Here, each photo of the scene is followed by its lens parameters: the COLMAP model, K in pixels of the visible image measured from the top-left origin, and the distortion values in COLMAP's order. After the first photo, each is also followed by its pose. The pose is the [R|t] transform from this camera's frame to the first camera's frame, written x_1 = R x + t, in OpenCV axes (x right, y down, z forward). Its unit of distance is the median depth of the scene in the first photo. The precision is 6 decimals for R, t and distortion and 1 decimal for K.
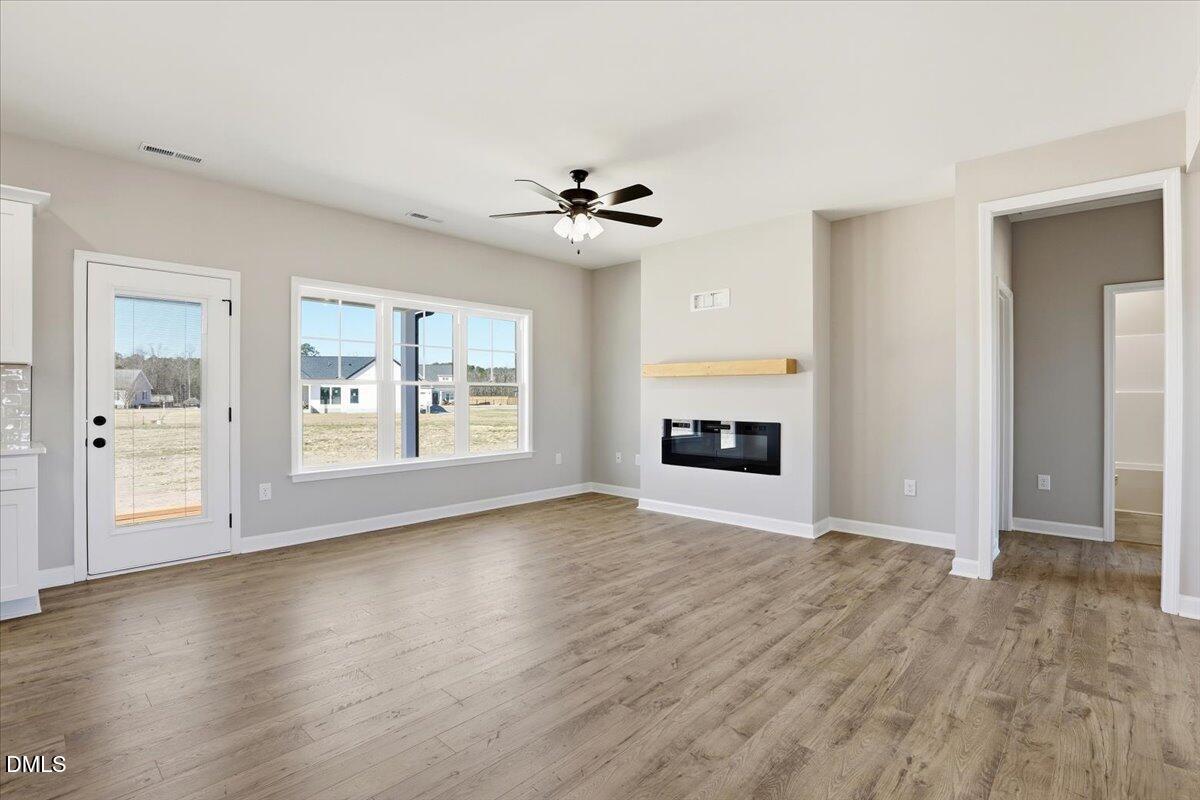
lens RADIAL K [[559.5, 0, 596.6], [0, 559.5, 394.6], [0, 0, 1]] dist [-0.035400, 0.008424]
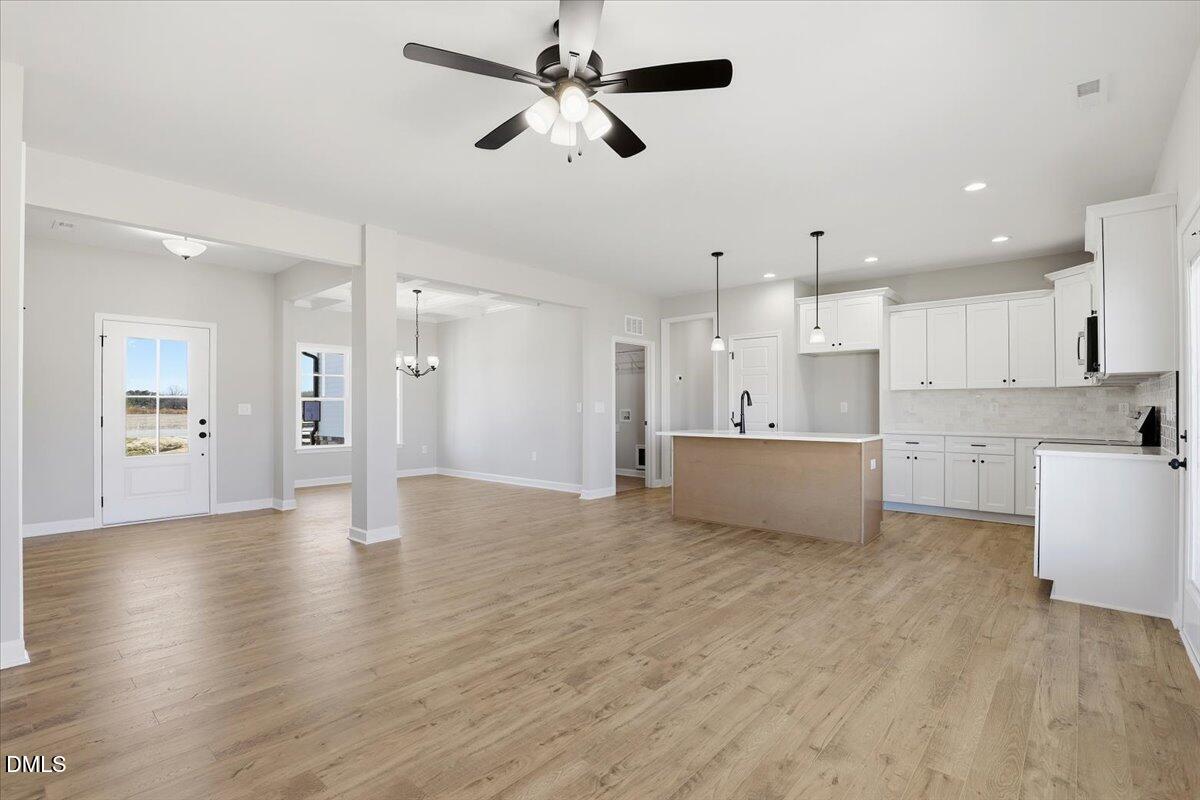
lens RADIAL K [[555.0, 0, 596.5], [0, 555.0, 401.9], [0, 0, 1]] dist [-0.037062, 0.007733]
pose [[-0.999843, -0.000636, -0.017730, -0.053030], [-0.000454, 0.999947, -0.010302, 0.006975], [0.017736, -0.010293, -0.999790, 1.651007]]
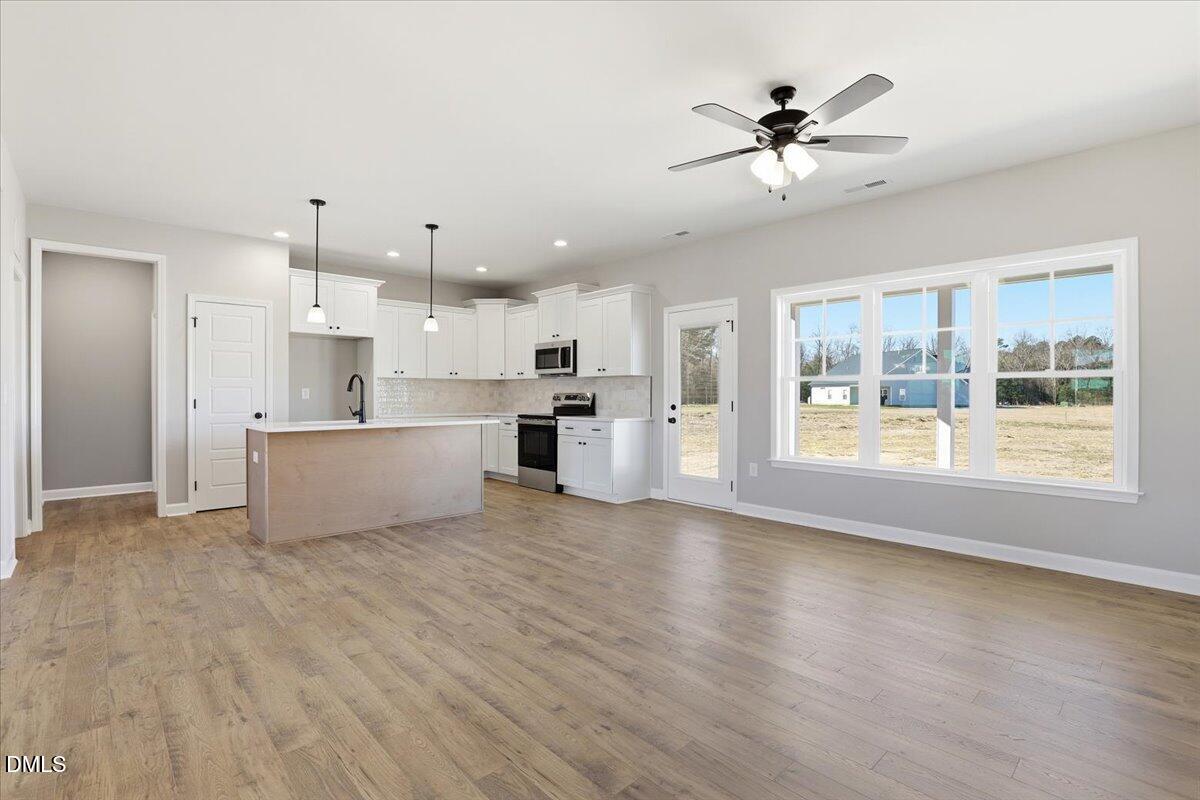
lens RADIAL K [[559.5, 0, 596.6], [0, 559.5, 394.6], [0, 0, 1]] dist [-0.035400, 0.008424]
pose [[-0.074760, -0.000504, -0.997201, 0.759873], [-0.000767, 1.000000, -0.000448, 0.009401], [0.997201, 0.000732, -0.074760, 0.842543]]
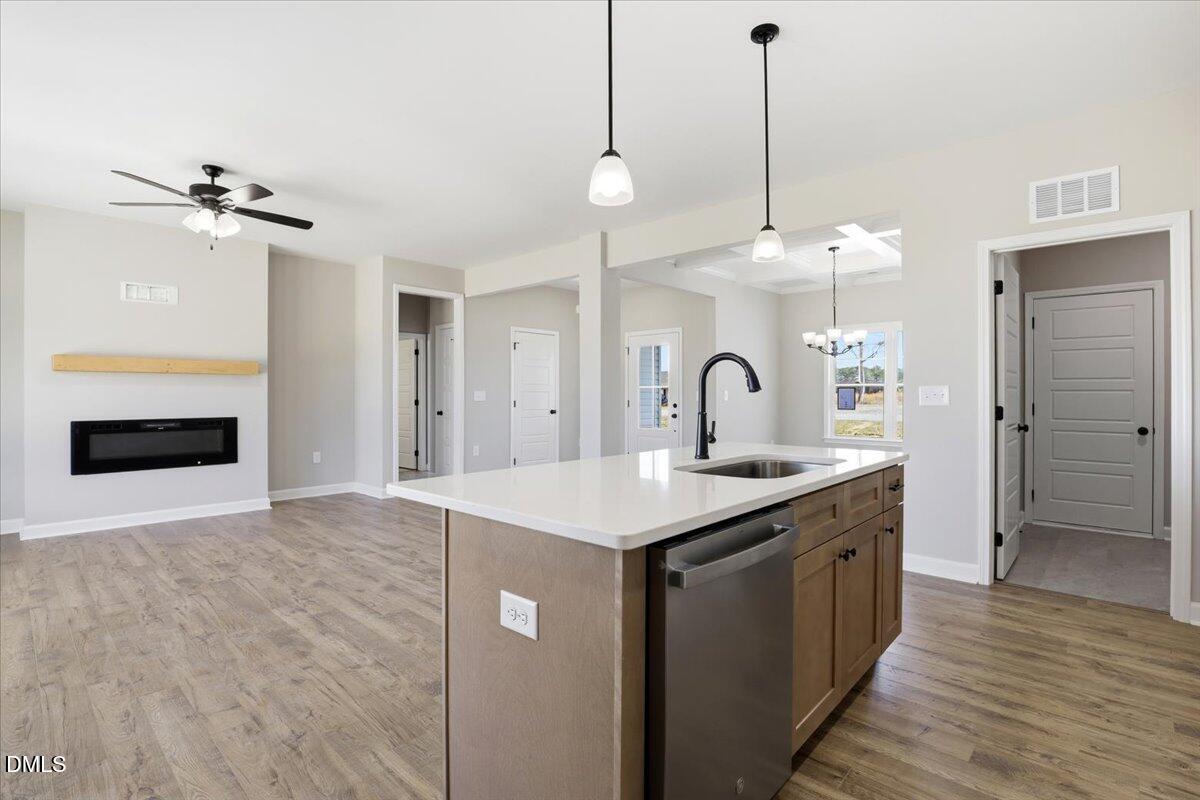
lens RADIAL K [[573.7, 0, 597.4], [0, 573.7, 393.4], [0, 0, 1]] dist [-0.040373, 0.009950]
pose [[0.003758, -0.000449, 0.999993, -1.070223], [-0.000207, 1.000000, 0.000449, 0.002537], [-0.999993, -0.000208, 0.003758, 0.328990]]
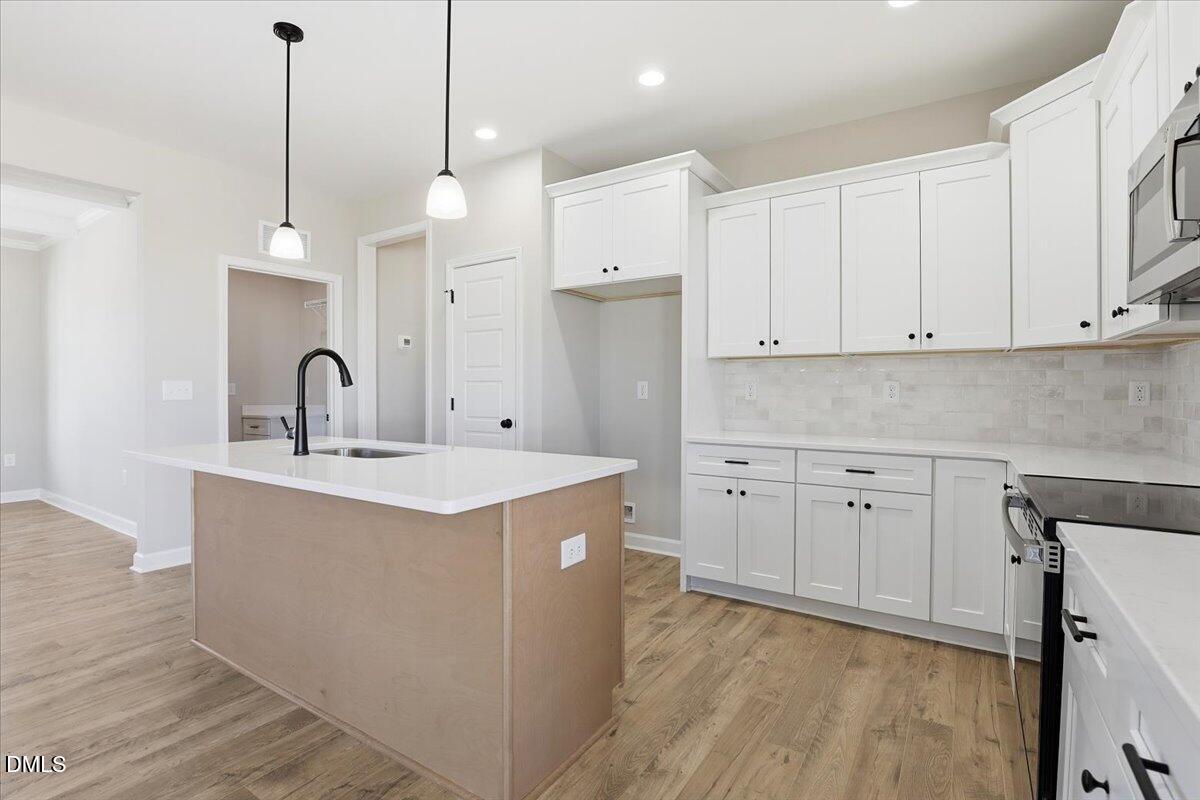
lens RADIAL K [[564.3, 0, 595.0], [0, 564.3, 393.5], [0, 0, 1]] dist [-0.038872, 0.008208]
pose [[-0.986258, -0.000070, -0.165211, -0.661731], [-0.001084, 0.999981, 0.006049, 0.005767], [0.165208, 0.006145, -0.986240, 0.837738]]
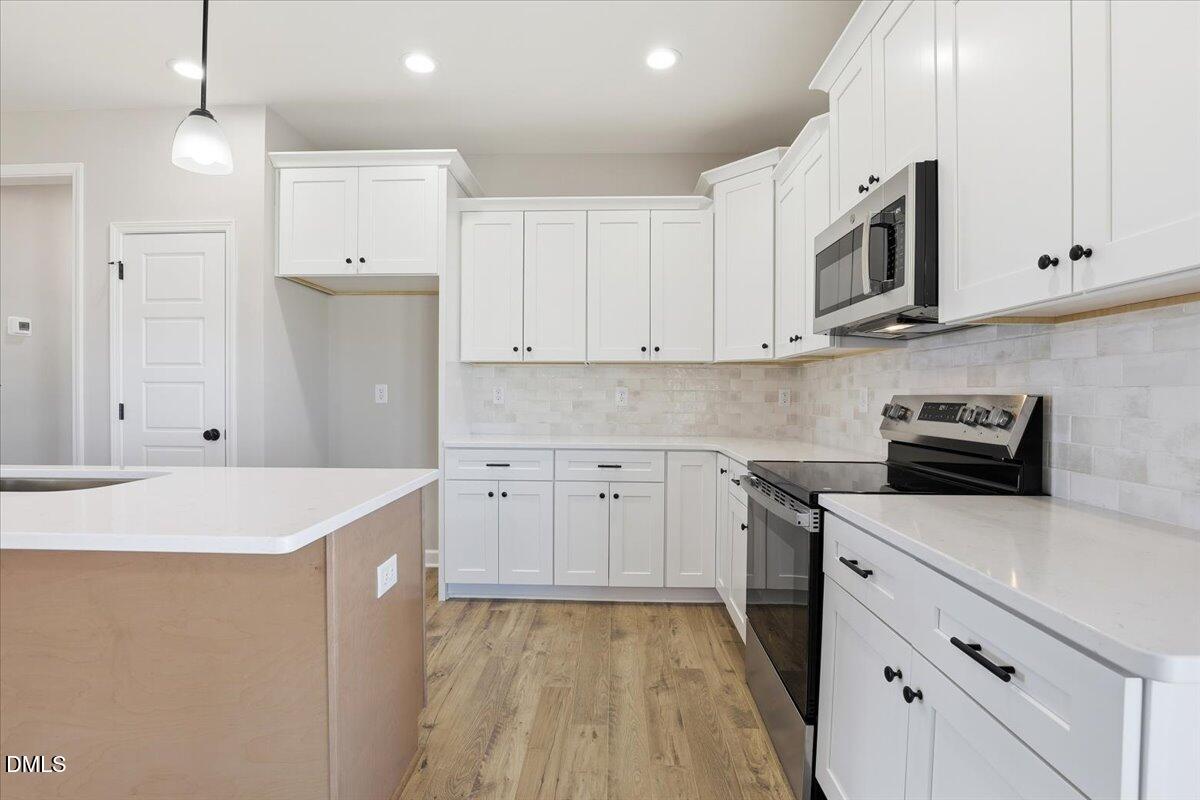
lens RADIAL K [[555.0, 0, 596.5], [0, 555.0, 401.9], [0, 0, 1]] dist [-0.037062, 0.007733]
pose [[-0.753781, 0.006868, -0.657089, -0.571783], [-0.003836, 0.999882, 0.014851, 0.003879], [0.657114, 0.013714, -0.753666, 0.782792]]
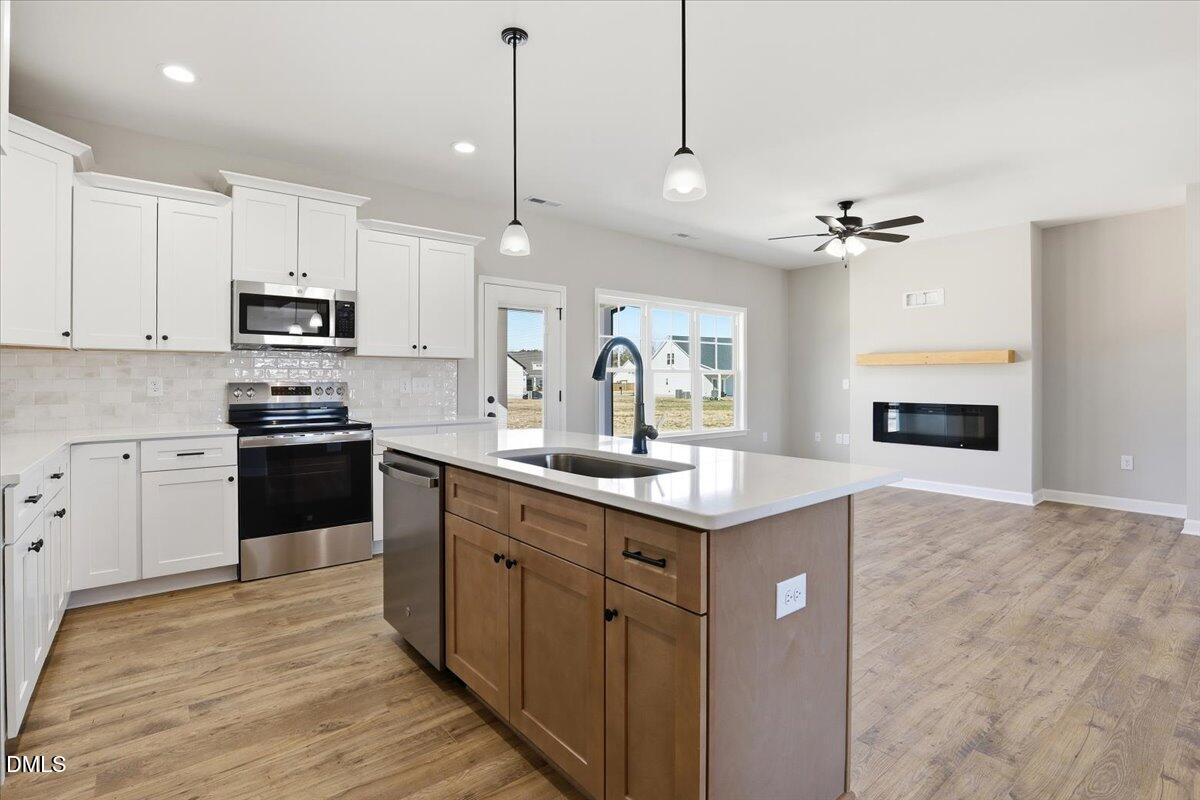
lens RADIAL K [[568.4, 0, 596.0], [0, 568.4, 376.8], [0, 0, 1]] dist [-0.040343, 0.009893]
pose [[0.989221, -0.000440, -0.146428, -0.417749], [-0.000627, 0.999974, -0.007242, 0.000910], [0.146427, 0.007256, 0.989195, -0.339473]]
